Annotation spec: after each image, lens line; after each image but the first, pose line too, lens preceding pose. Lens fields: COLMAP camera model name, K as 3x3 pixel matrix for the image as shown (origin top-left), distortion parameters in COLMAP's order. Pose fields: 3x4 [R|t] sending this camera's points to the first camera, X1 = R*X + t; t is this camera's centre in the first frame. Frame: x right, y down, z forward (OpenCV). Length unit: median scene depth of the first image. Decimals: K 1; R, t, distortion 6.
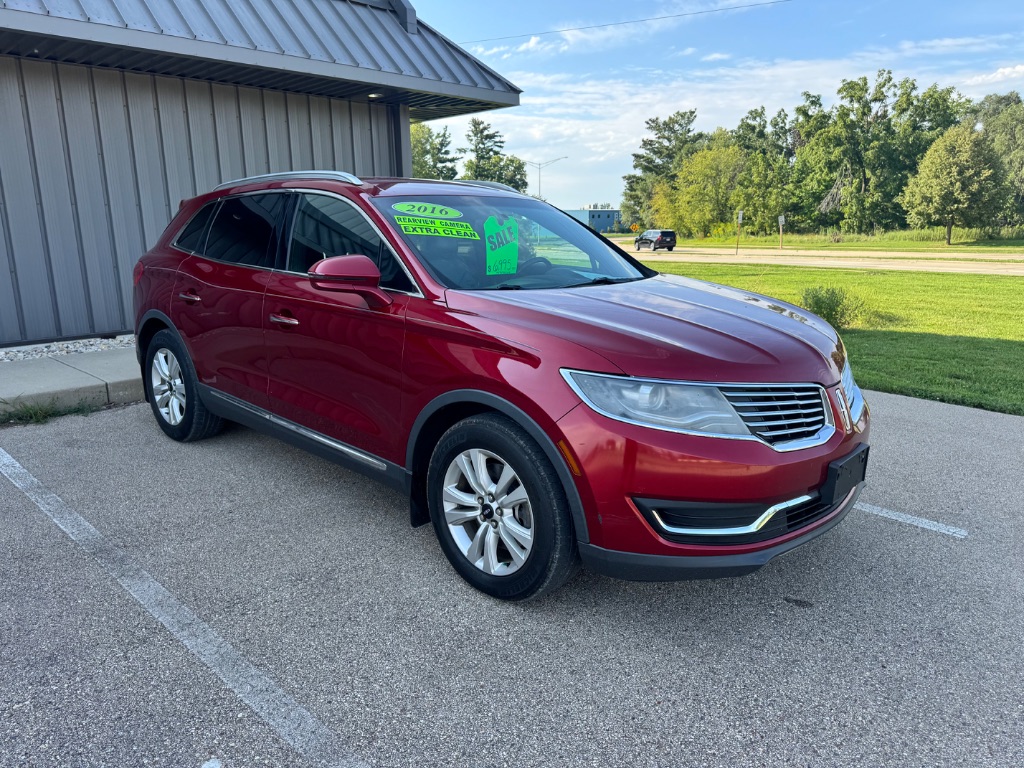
lens RADIAL K [[728.7, 0, 510.4], [0, 728.7, 382.7], [0, 0, 1]] dist [0.019427, -0.021274]
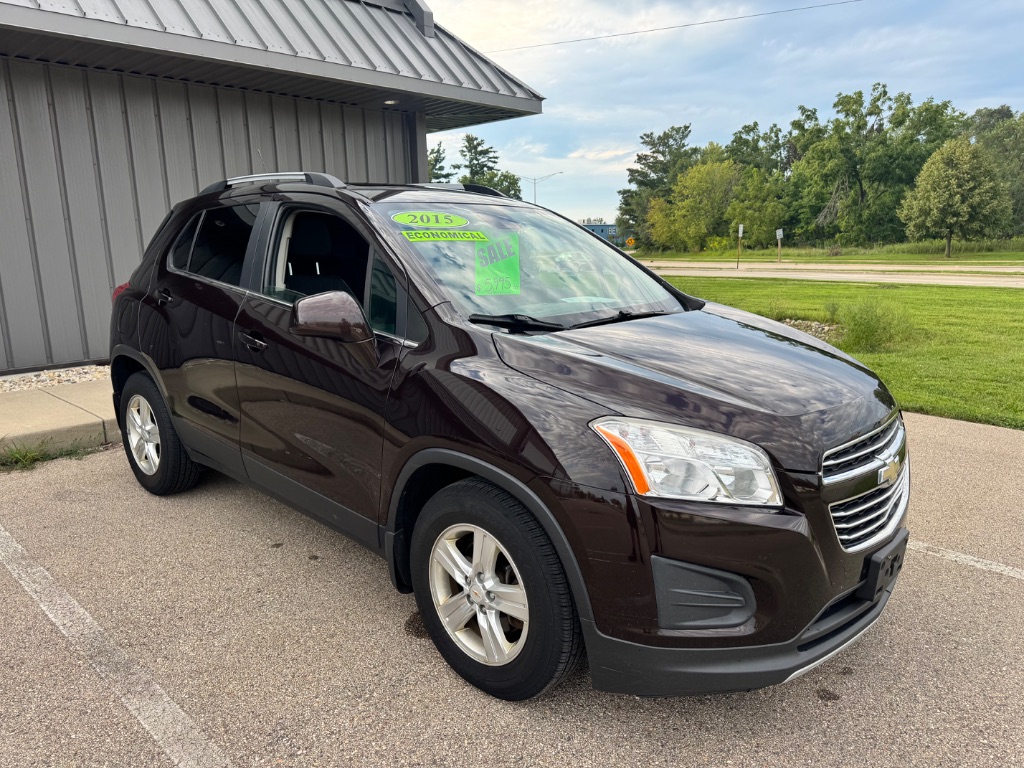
lens RADIAL K [[728.7, 0, 509.0], [0, 728.7, 381.9], [0, 0, 1]] dist [0.019427, -0.021274]
pose [[0.999951, -0.006905, 0.007130, -0.053347], [0.007053, 0.999757, -0.020870, -0.018140], [-0.006984, 0.020920, 0.999757, 0.088230]]
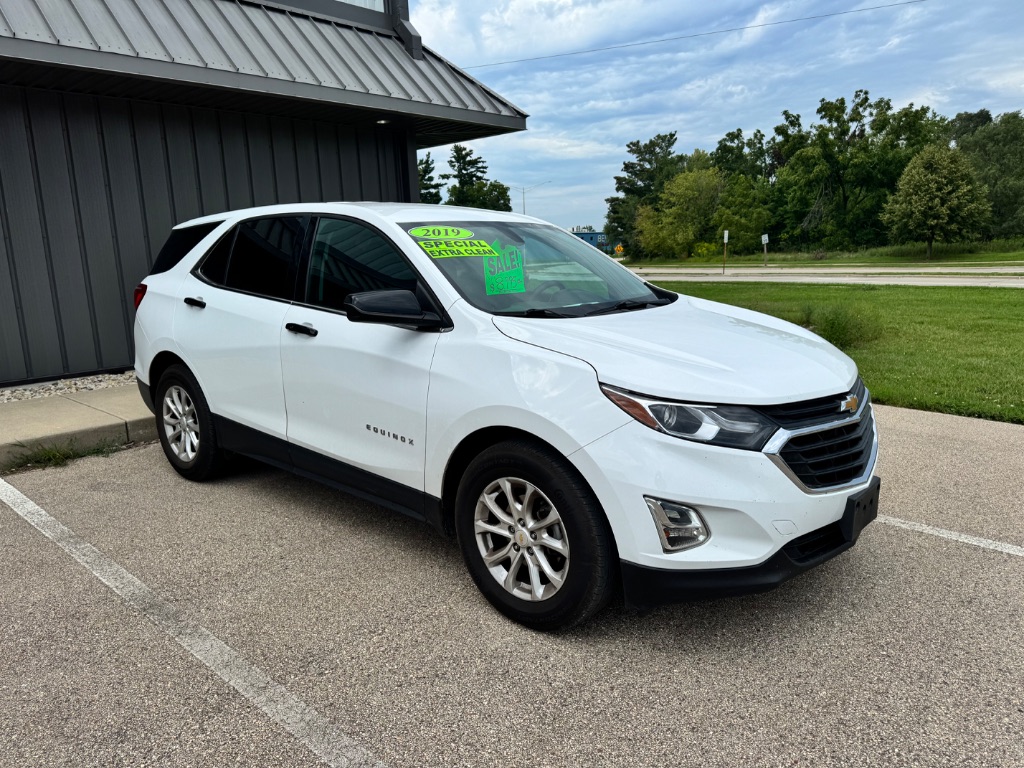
lens RADIAL K [[728.7, 0, 511.7], [0, 728.7, 383.1], [0, 0, 1]] dist [0.019427, -0.021274]
pose [[0.999475, -0.024594, 0.021085, -0.049654], [0.025237, 0.999207, -0.030799, -0.005756], [-0.020311, 0.031315, 0.999303, 0.022926]]
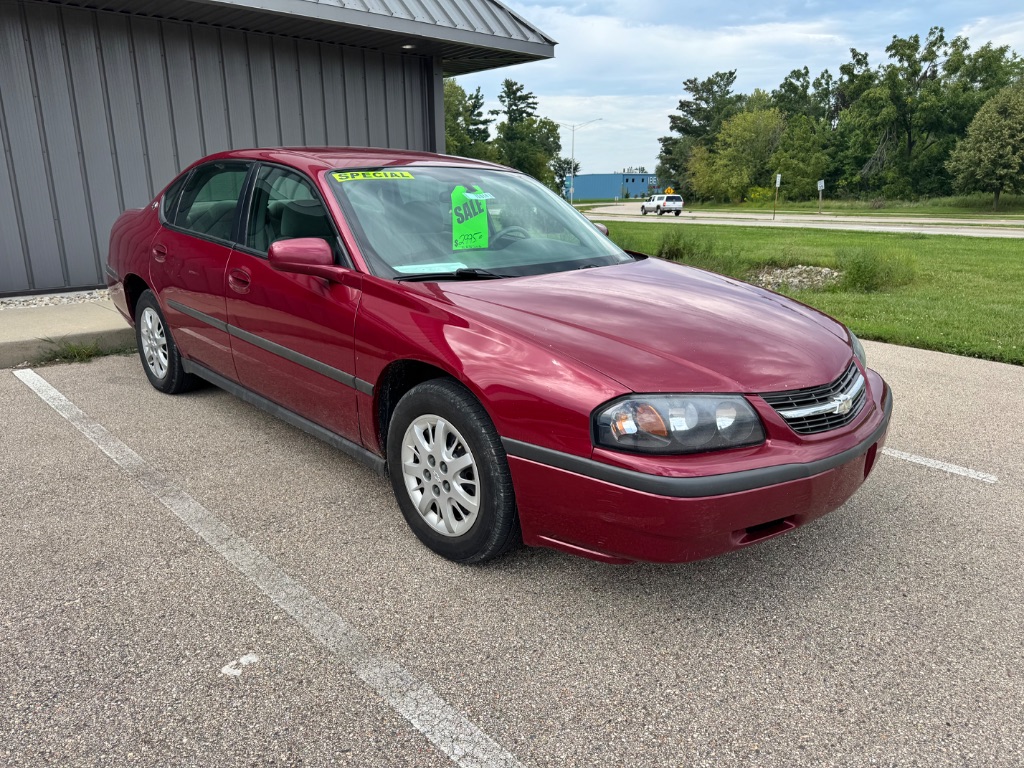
lens RADIAL K [[728.7, 0, 510.1], [0, 728.7, 378.3], [0, 0, 1]] dist [0.019427, -0.021274]
pose [[0.999039, 0.016932, -0.040427, 0.000839], [-0.015288, 0.999057, 0.040645, 0.018809], [0.041077, -0.039988, 0.998355, -0.005892]]
